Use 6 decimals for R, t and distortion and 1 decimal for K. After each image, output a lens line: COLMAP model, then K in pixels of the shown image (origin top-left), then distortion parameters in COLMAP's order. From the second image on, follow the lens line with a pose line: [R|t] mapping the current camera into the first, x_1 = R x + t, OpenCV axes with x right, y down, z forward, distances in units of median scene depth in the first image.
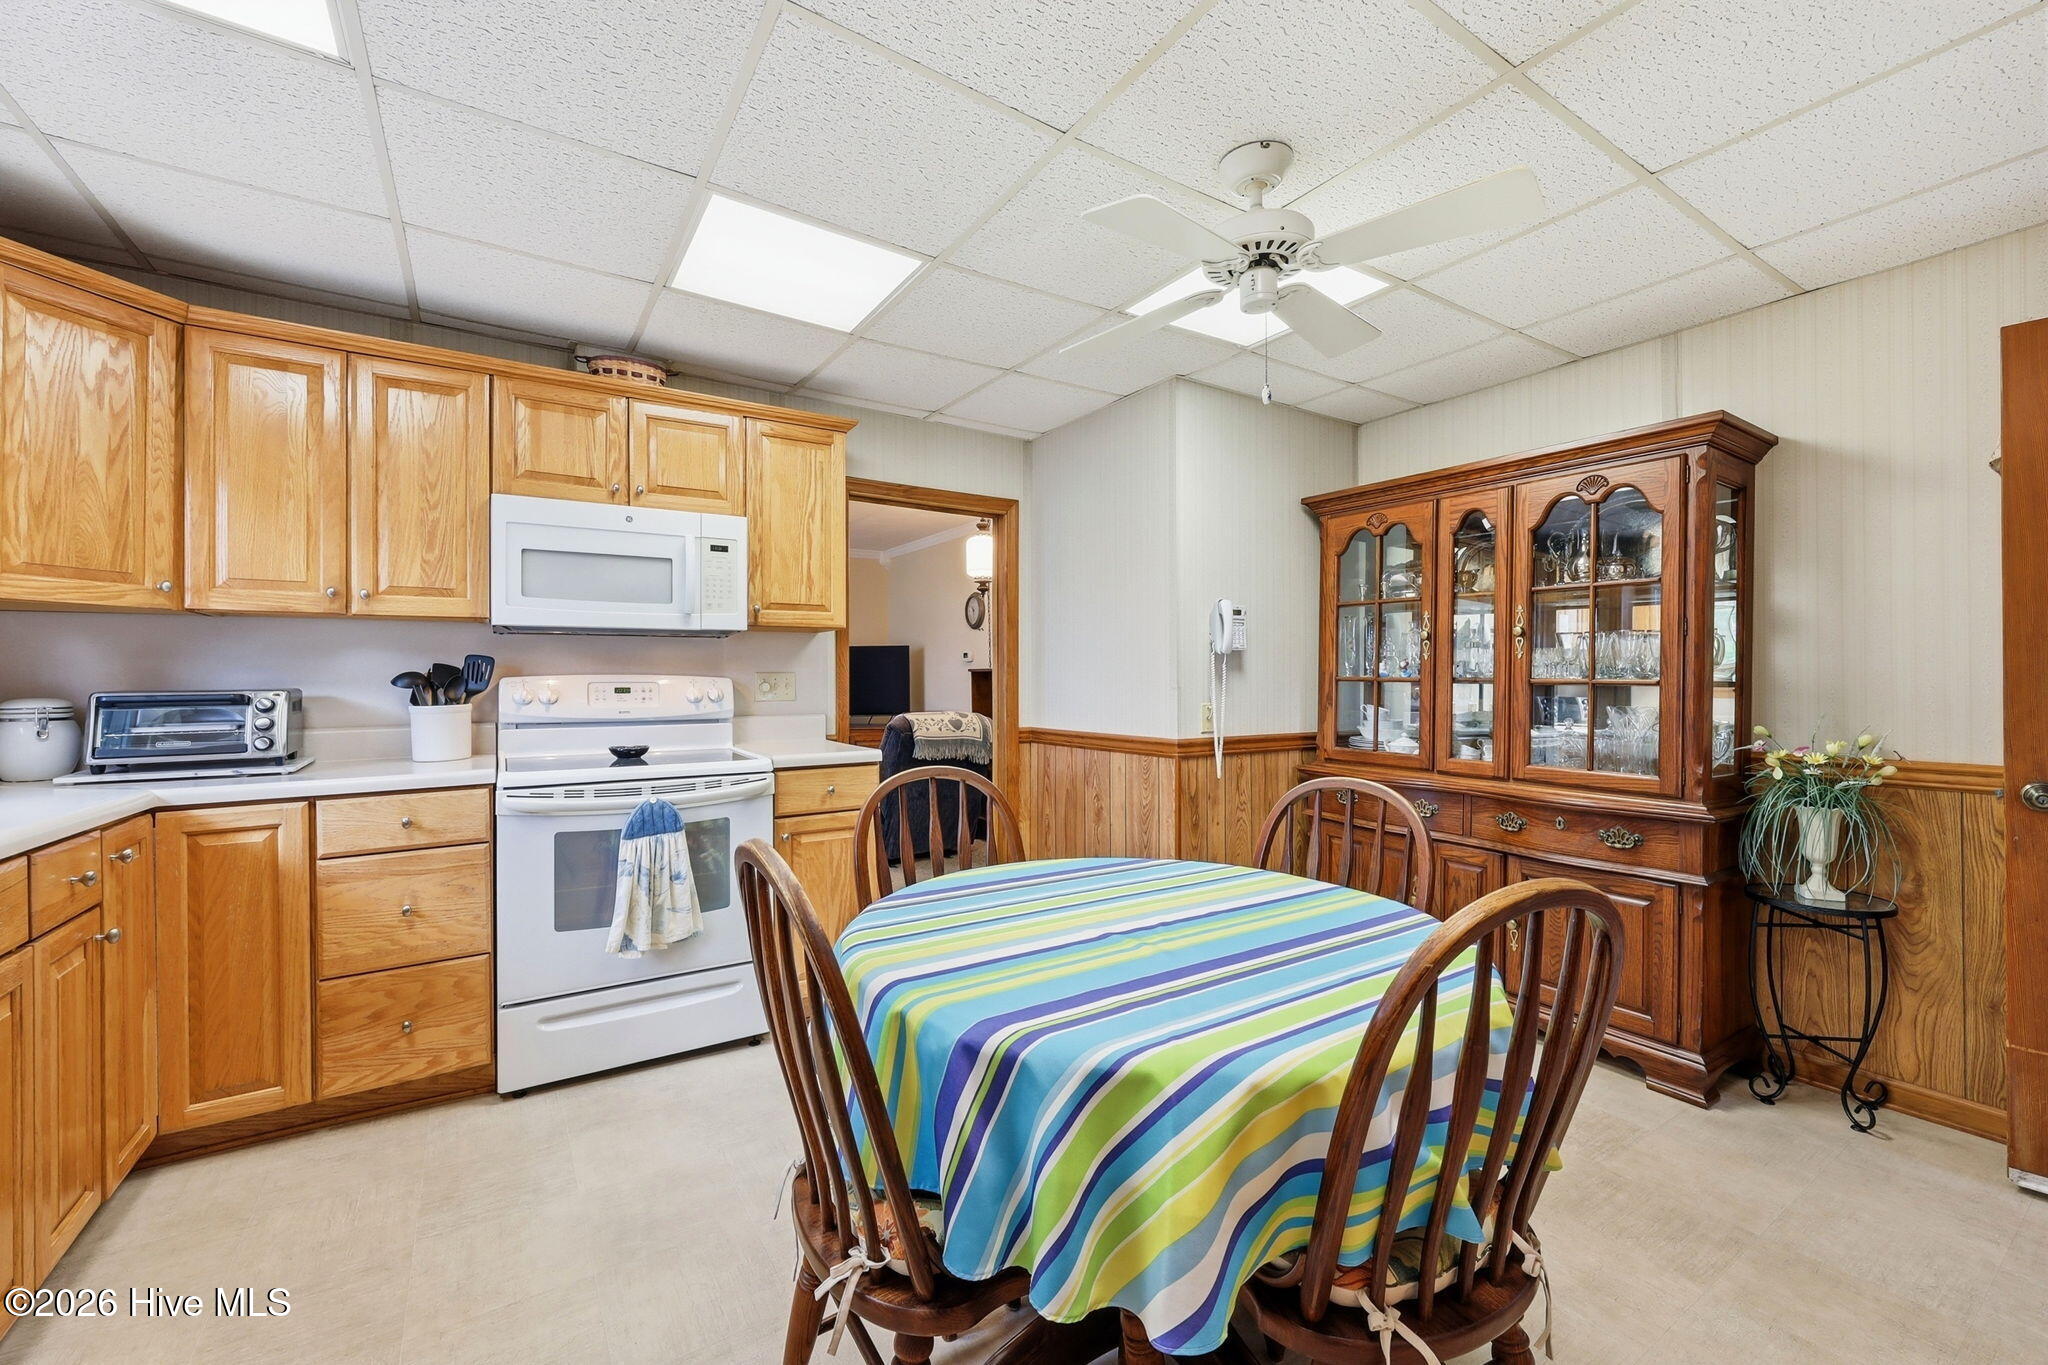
lens RADIAL K [[829.4, 0, 1031.0], [0, 829.4, 674.1], [0, 0, 1]] dist [-0.002224, -0.000133]
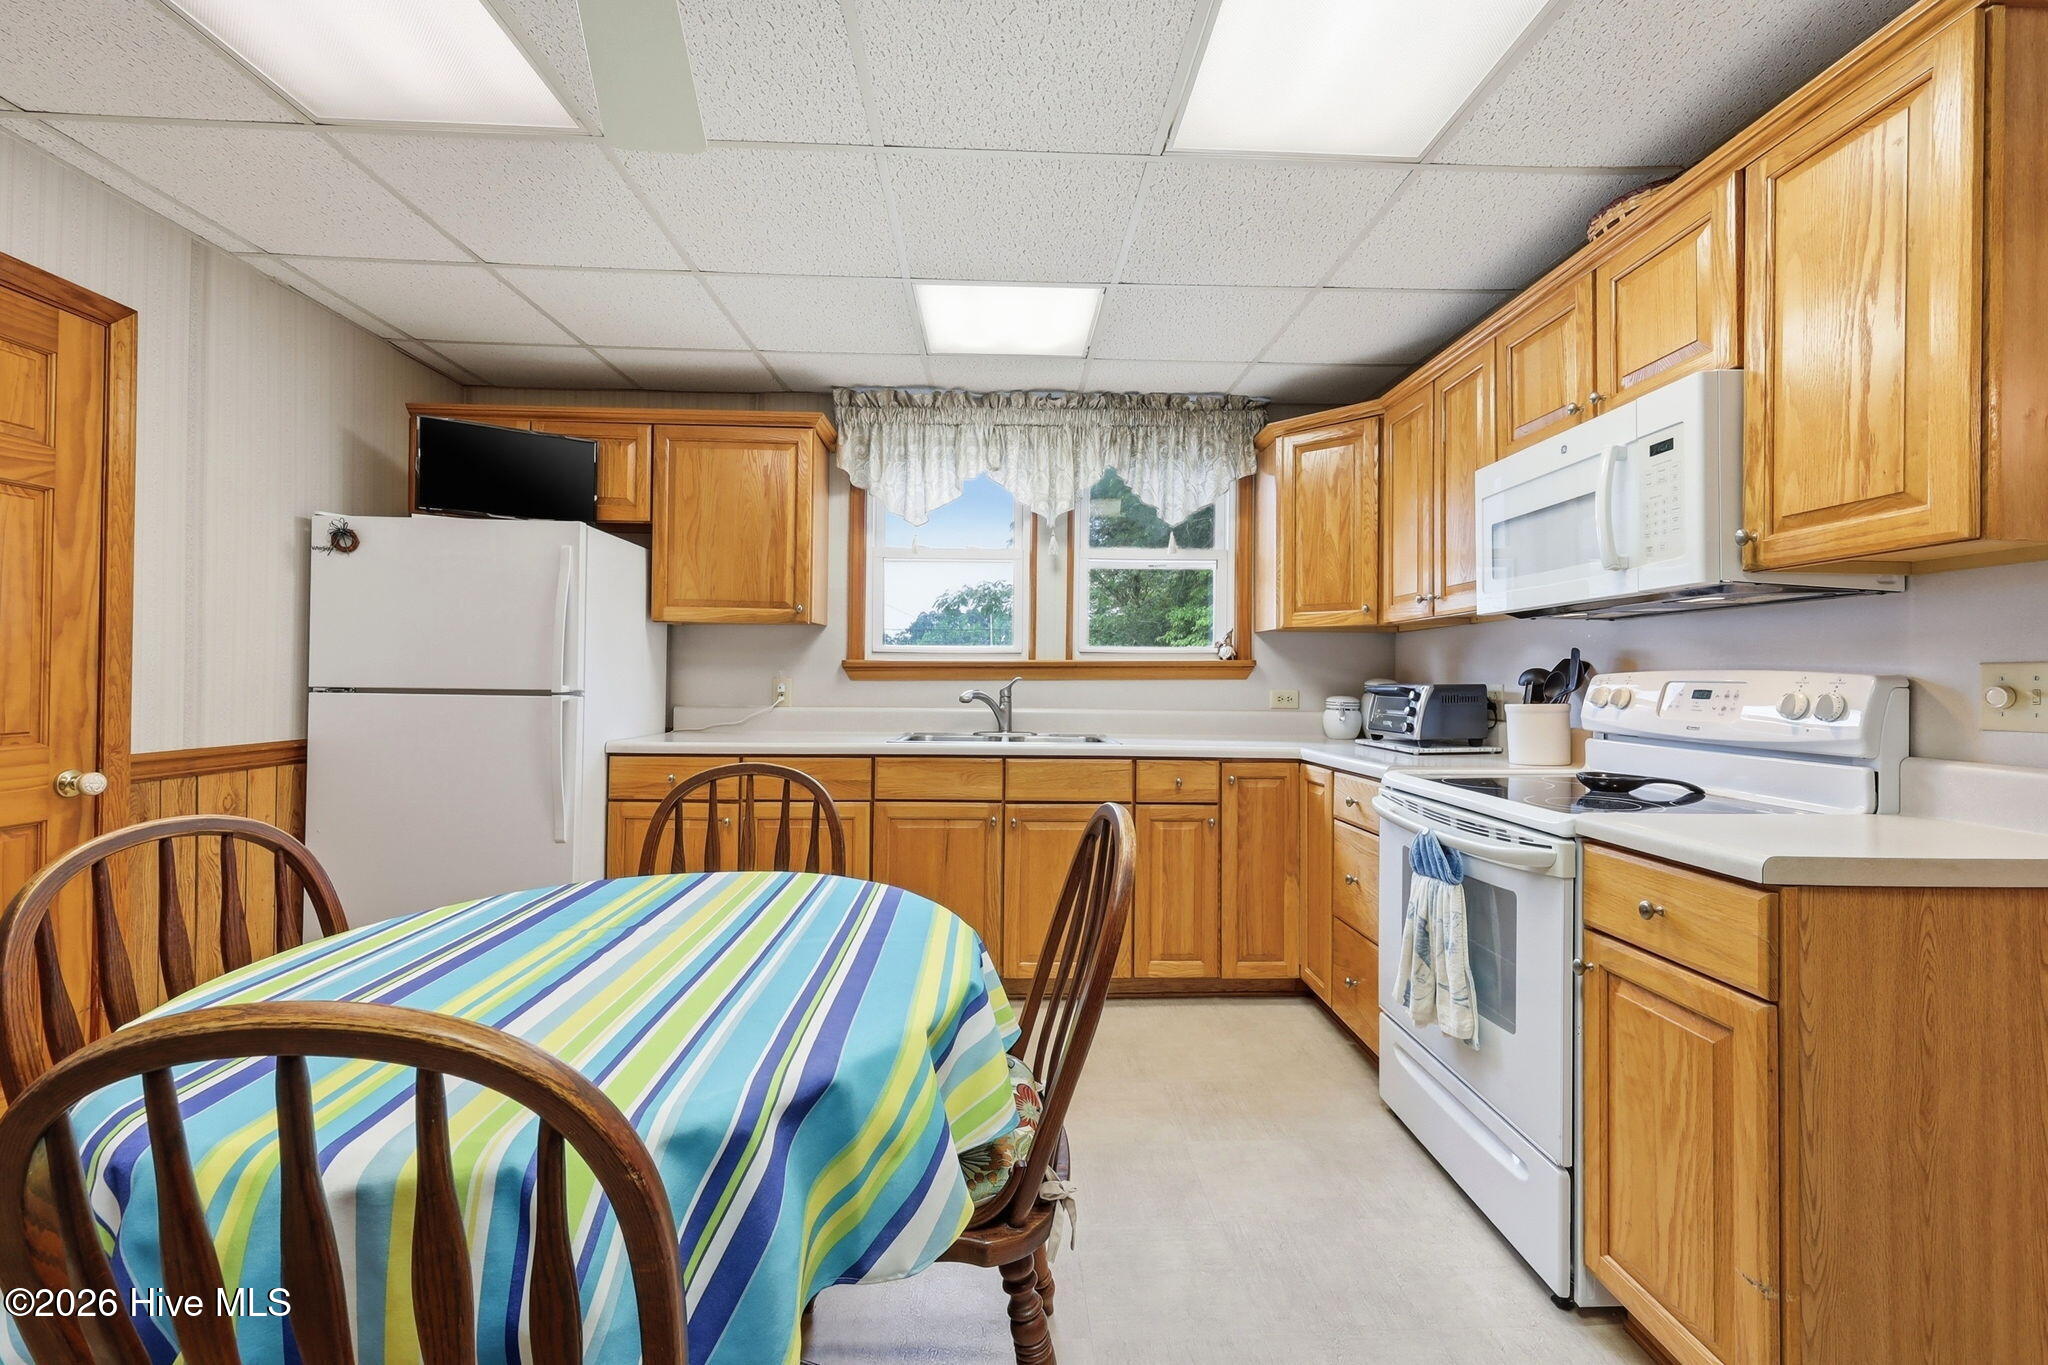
lens RADIAL K [[829.4, 0, 1025.9], [0, 829.4, 672.9], [0, 0, 1]] dist [-0.002224, -0.000133]
pose [[-0.517590, -0.005903, -0.855608, 0.348990], [-0.003397, 0.999982, -0.004845, 0.008825], [0.855622, 0.000399, -0.517601, 0.952907]]
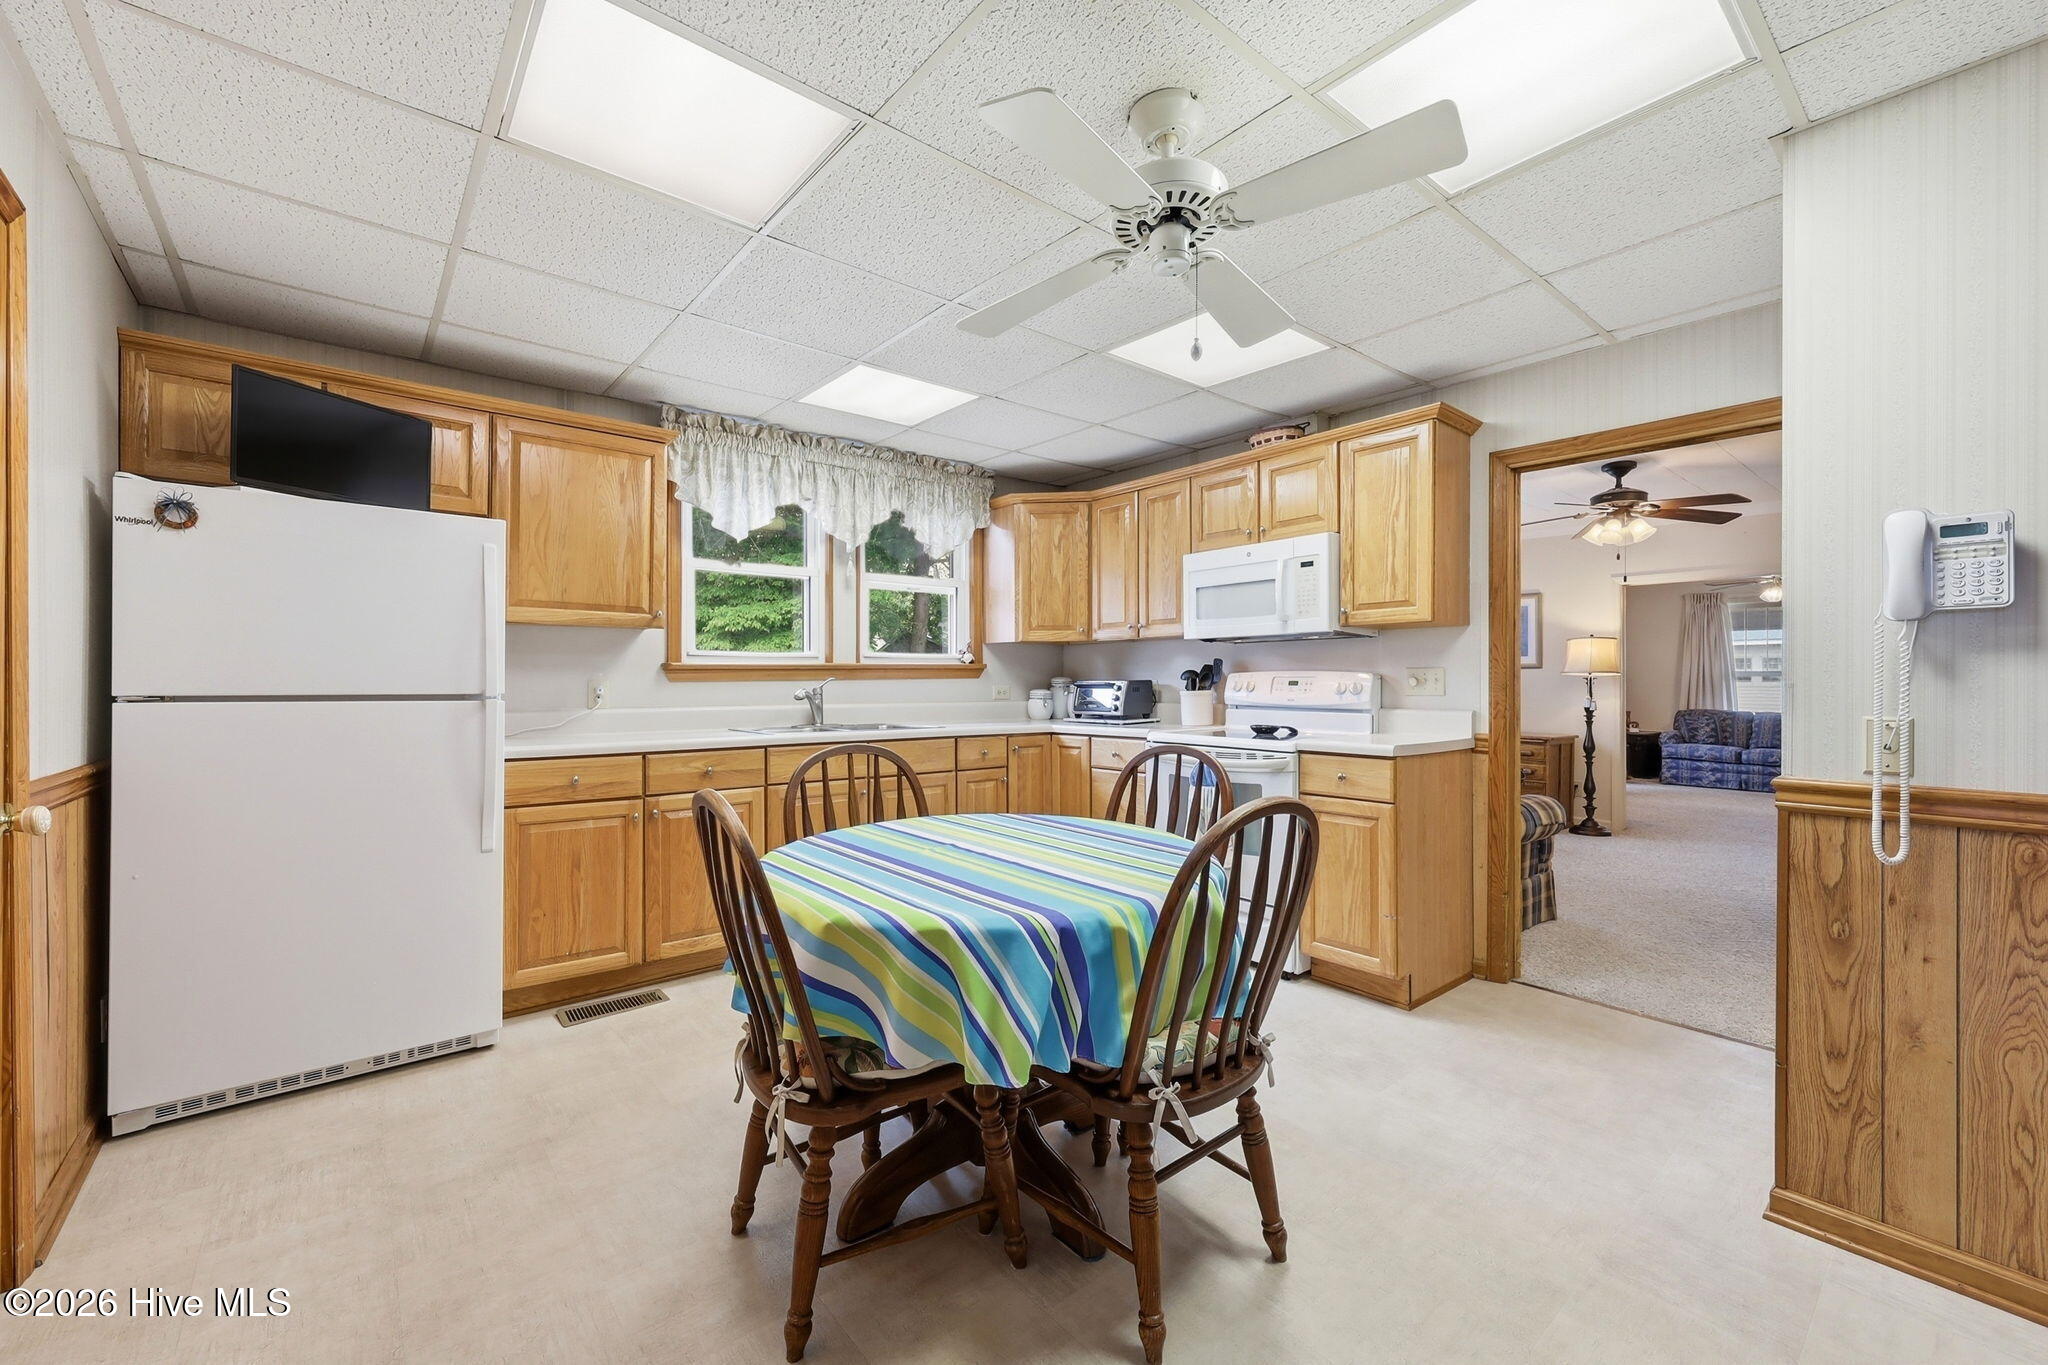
lens RADIAL K [[829.4, 0, 1015.7], [0, 829.4, 678.6], [0, 0, 1]] dist [-0.002224, -0.000133]
pose [[0.100051, 0.001437, -0.994981, 0.792187], [0.003876, 0.999991, 0.001834, 0.009155], [0.994975, -0.004040, 0.100044, 0.481207]]
